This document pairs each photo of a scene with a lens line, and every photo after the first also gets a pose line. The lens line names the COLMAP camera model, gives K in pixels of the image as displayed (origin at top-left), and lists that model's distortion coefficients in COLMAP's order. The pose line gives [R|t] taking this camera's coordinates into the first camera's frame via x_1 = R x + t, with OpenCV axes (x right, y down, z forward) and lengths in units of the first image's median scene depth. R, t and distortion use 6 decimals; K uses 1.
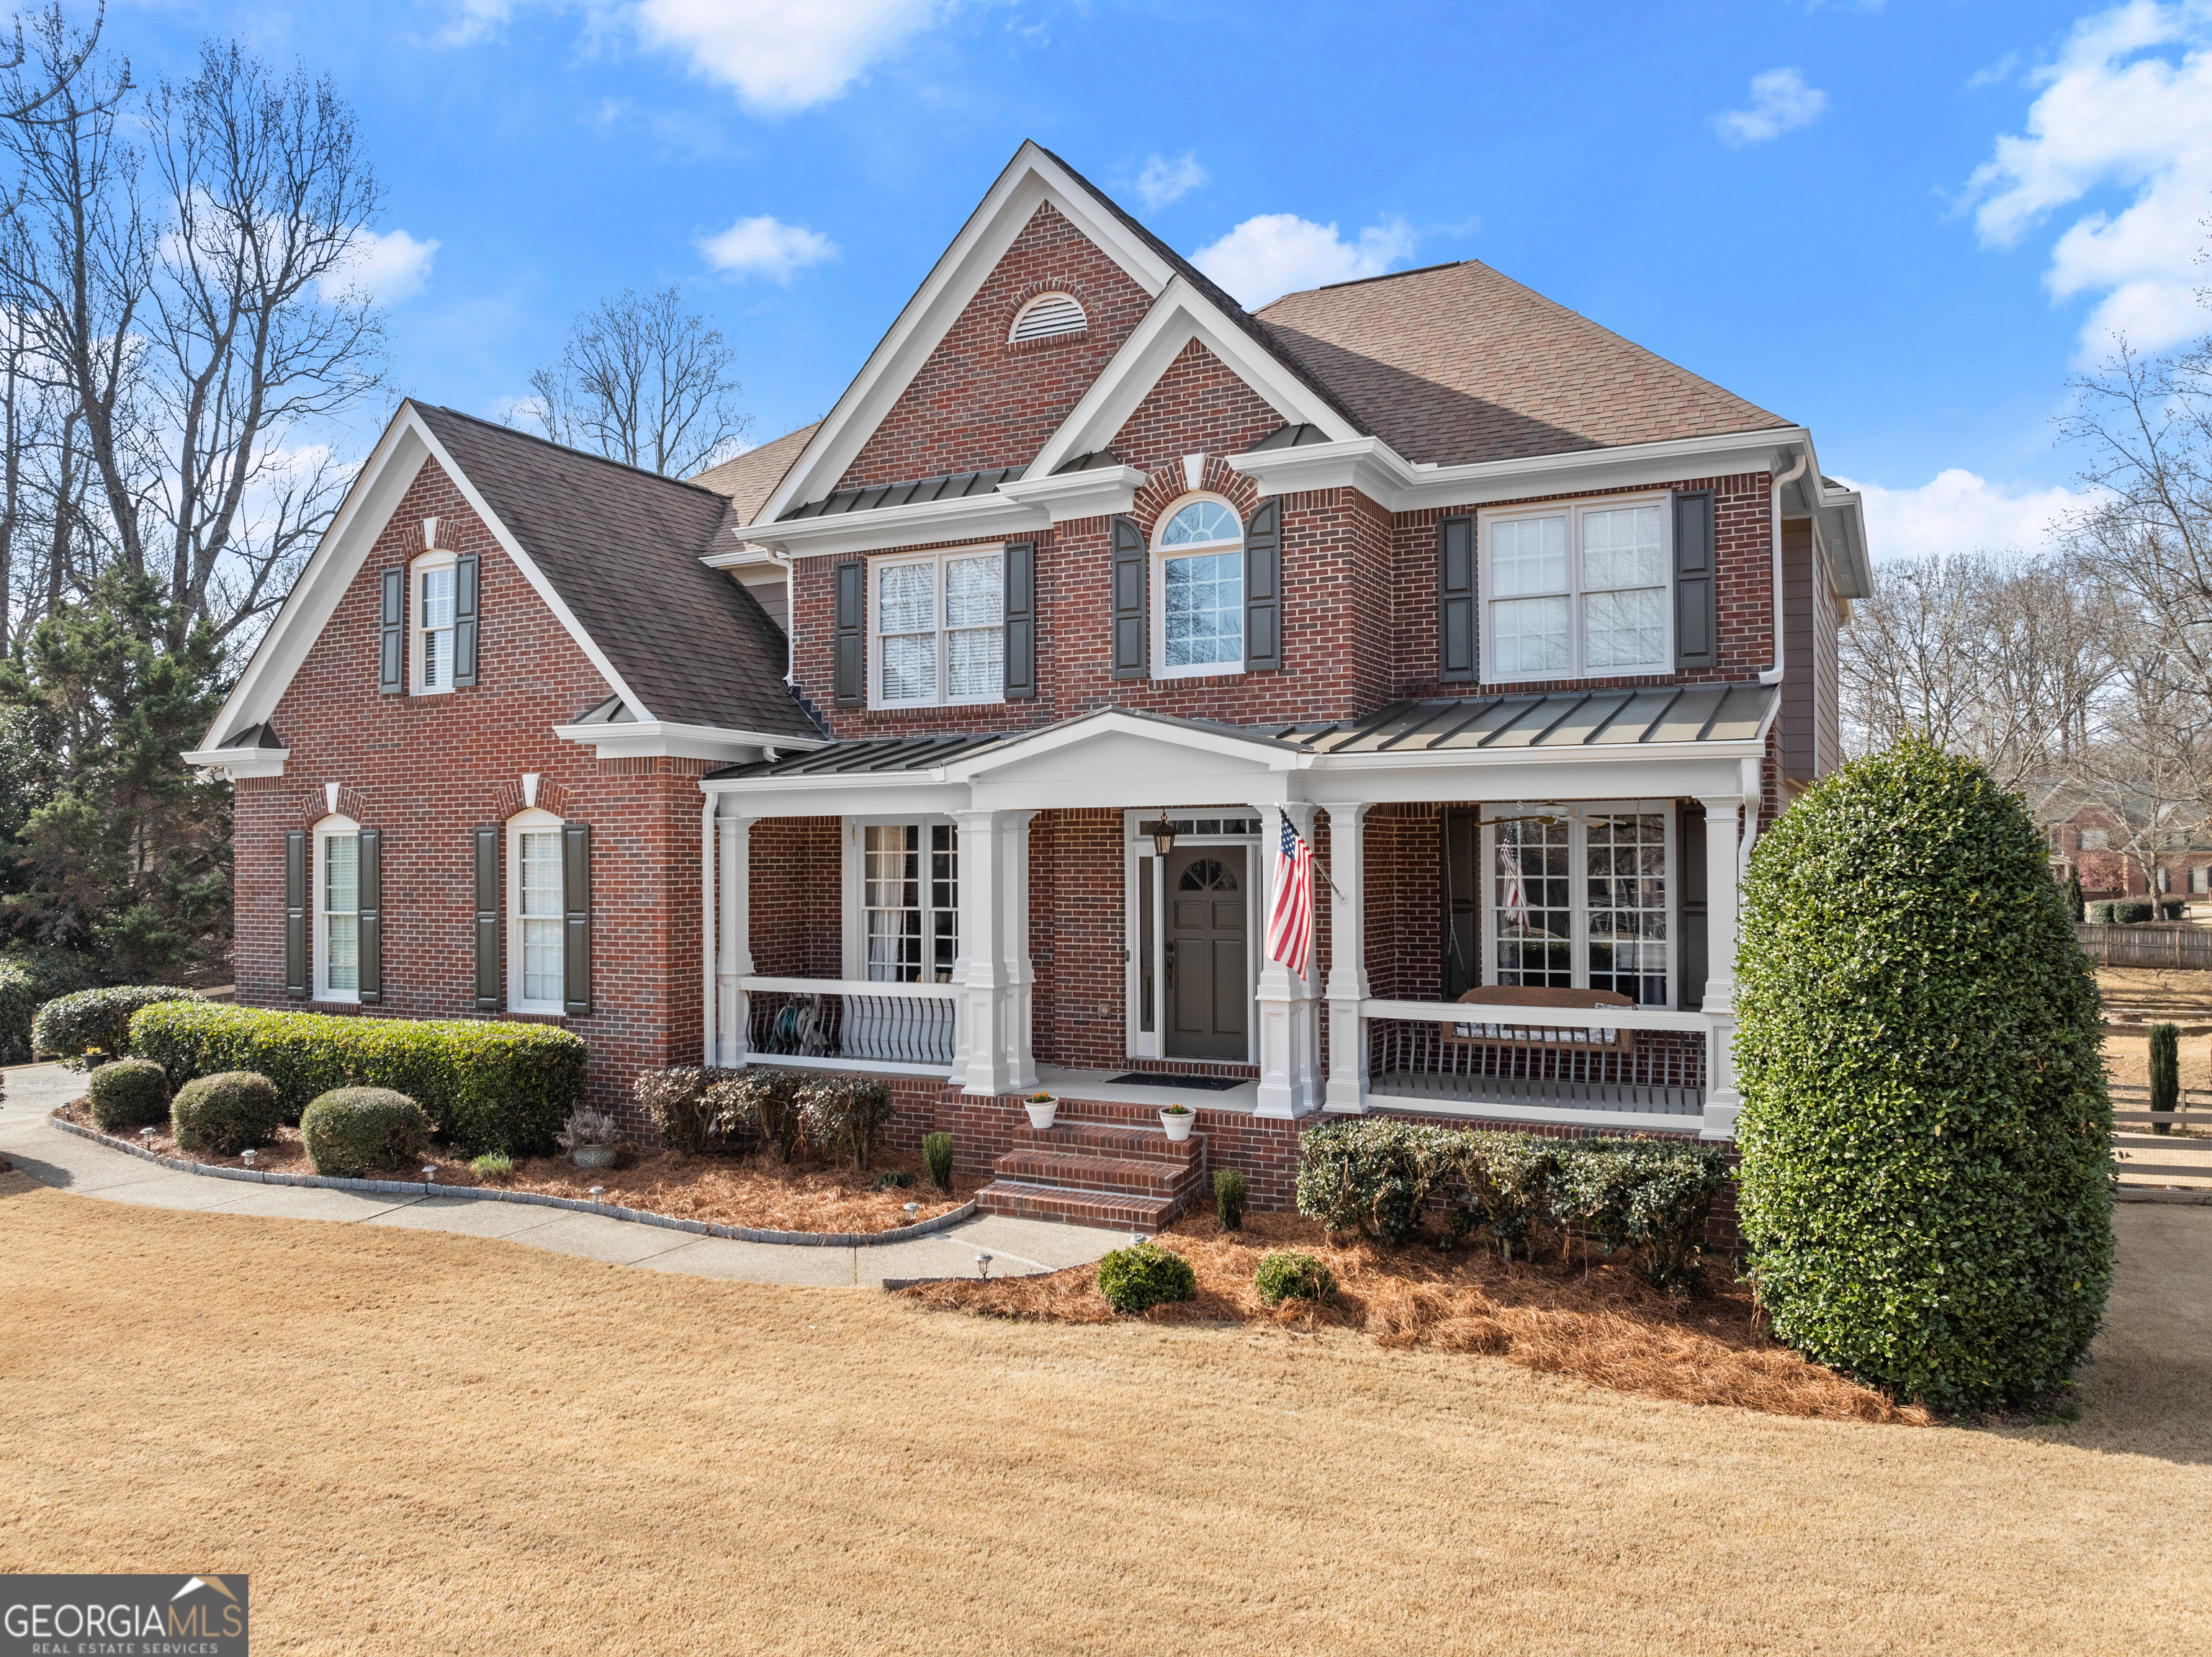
lens RADIAL K [[1569.8, 0, 1110.9], [0, 1569.8, 838.4], [0, 0, 1]] dist [-0.038482, 0.000391]
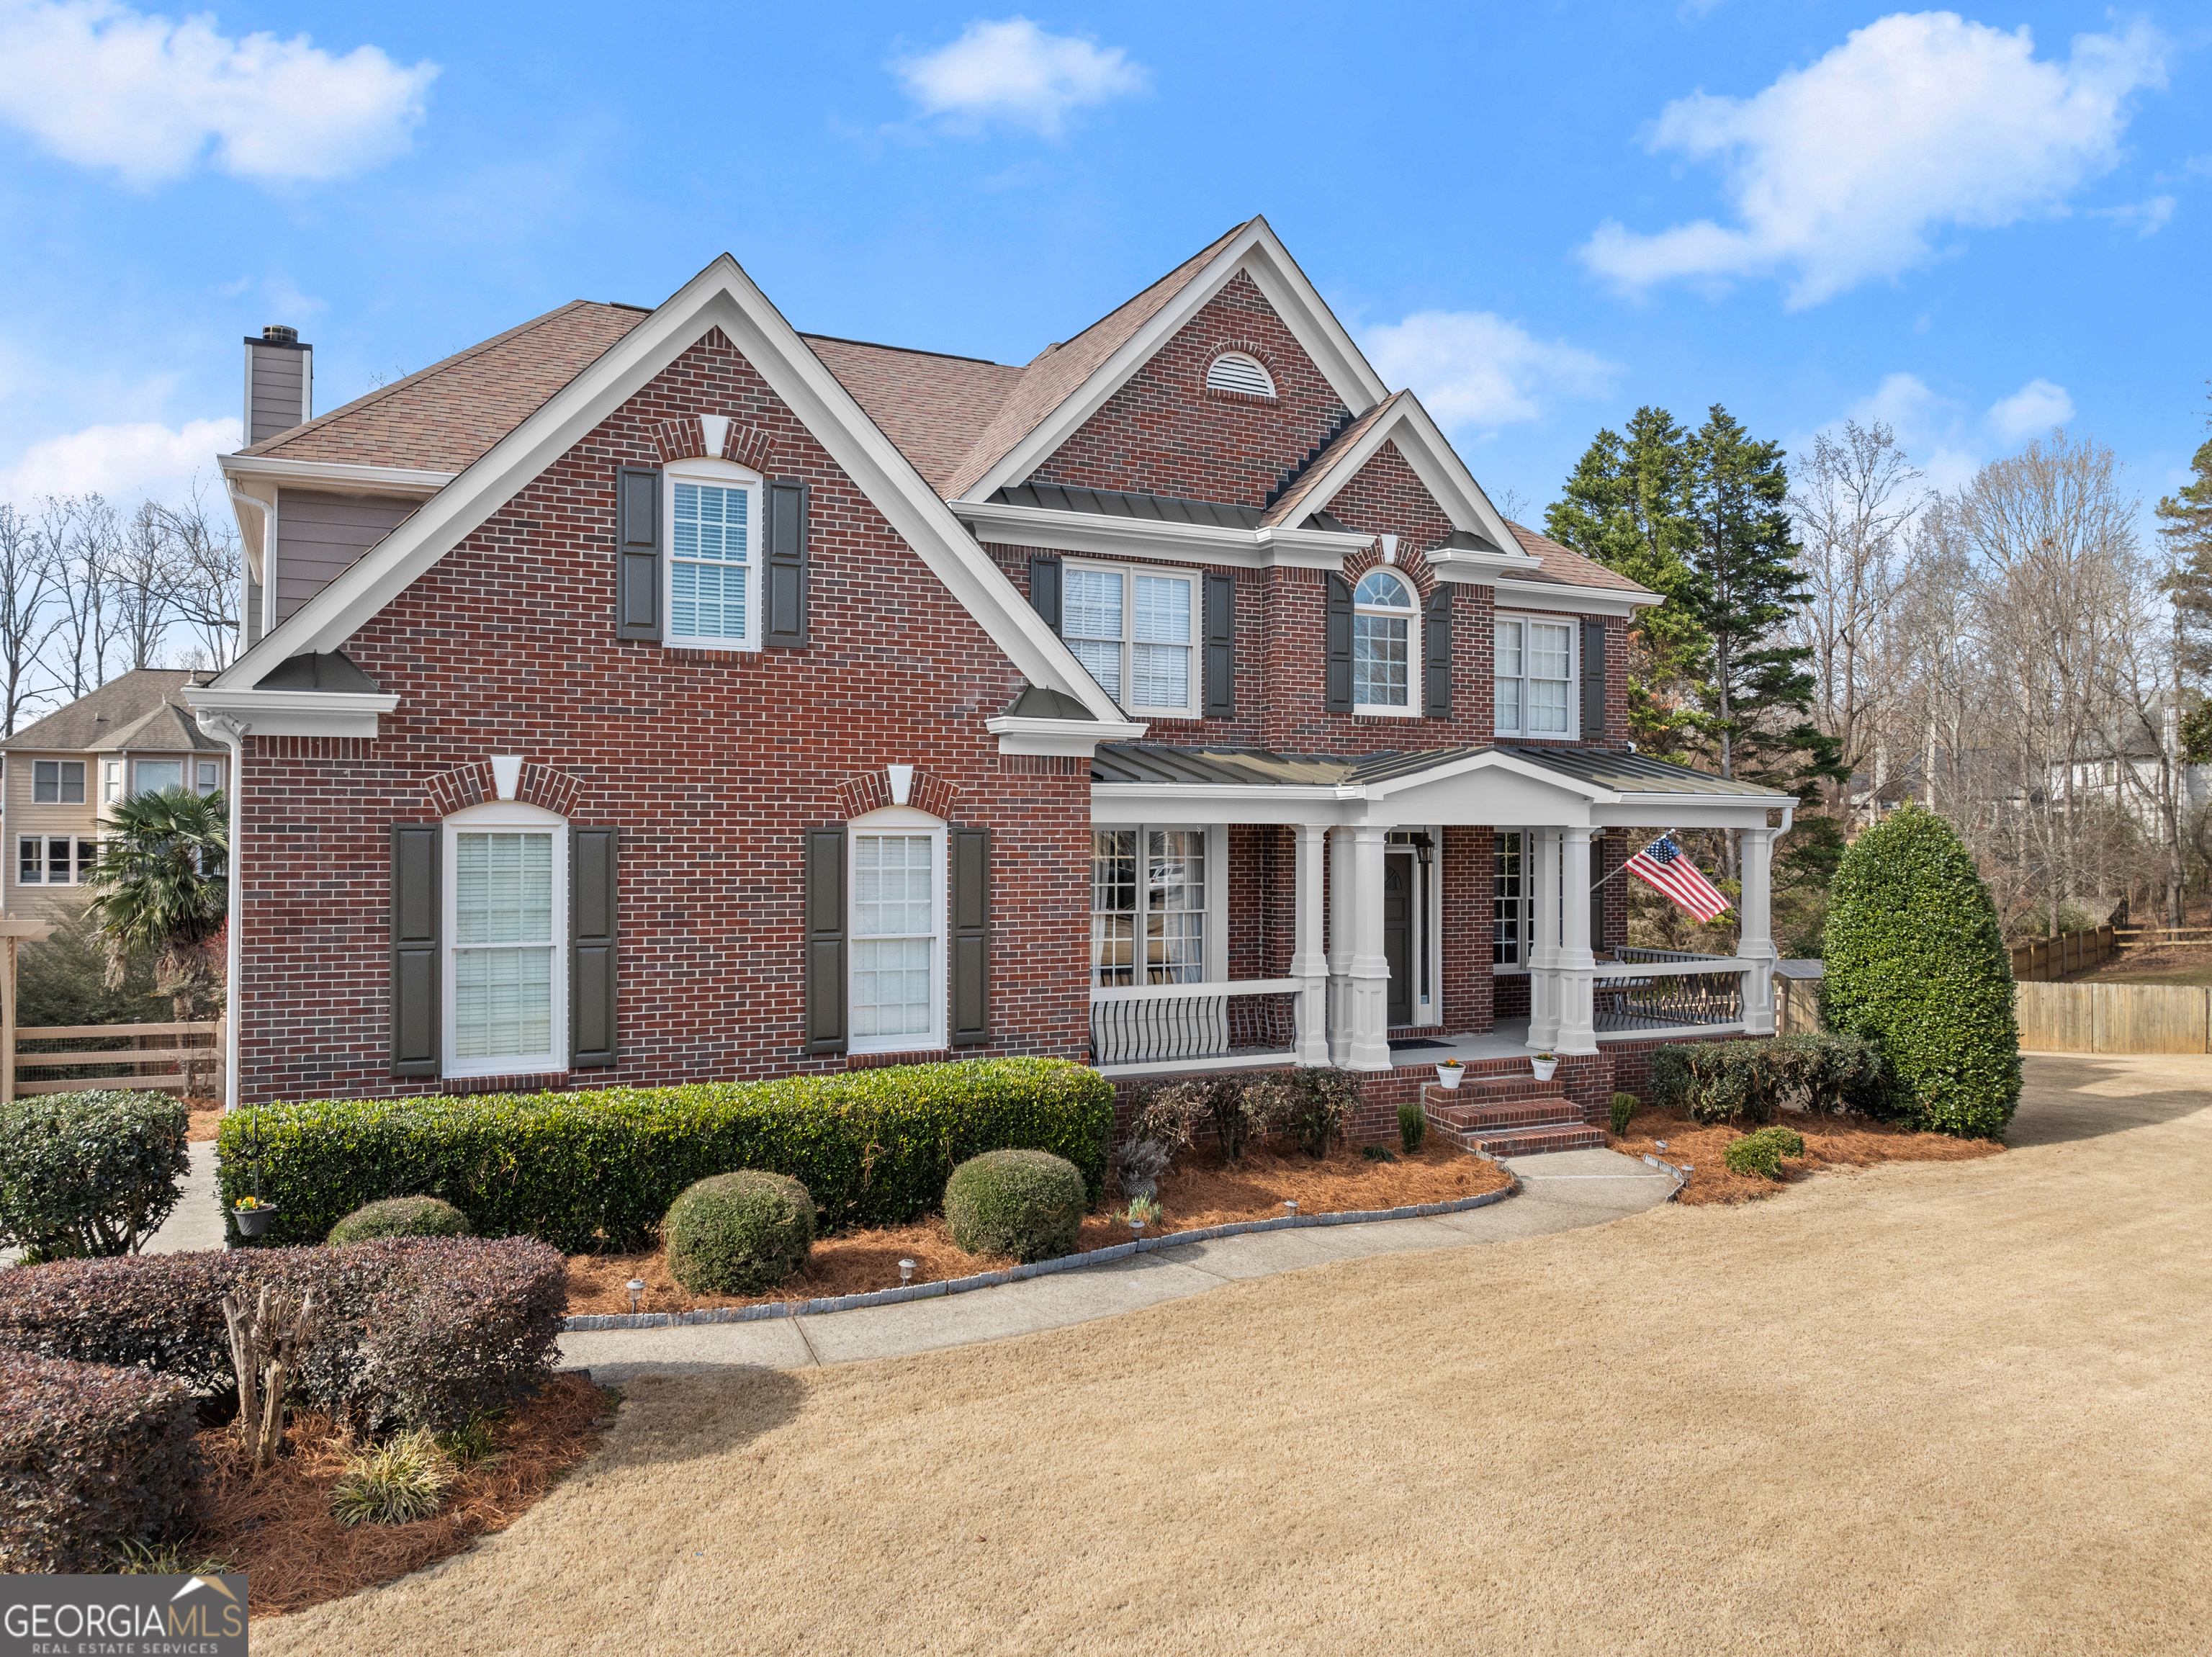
lens RADIAL K [[1572.6, 0, 1106.0], [0, 1572.6, 828.5], [0, 0, 1]] dist [-0.040916, 0.003394]
pose [[0.588309, 0.011954, 0.808548, -1.040256], [-0.018921, 0.999820, -0.001014, -0.009202], [-0.808415, -0.014701, 0.588430, 0.439848]]
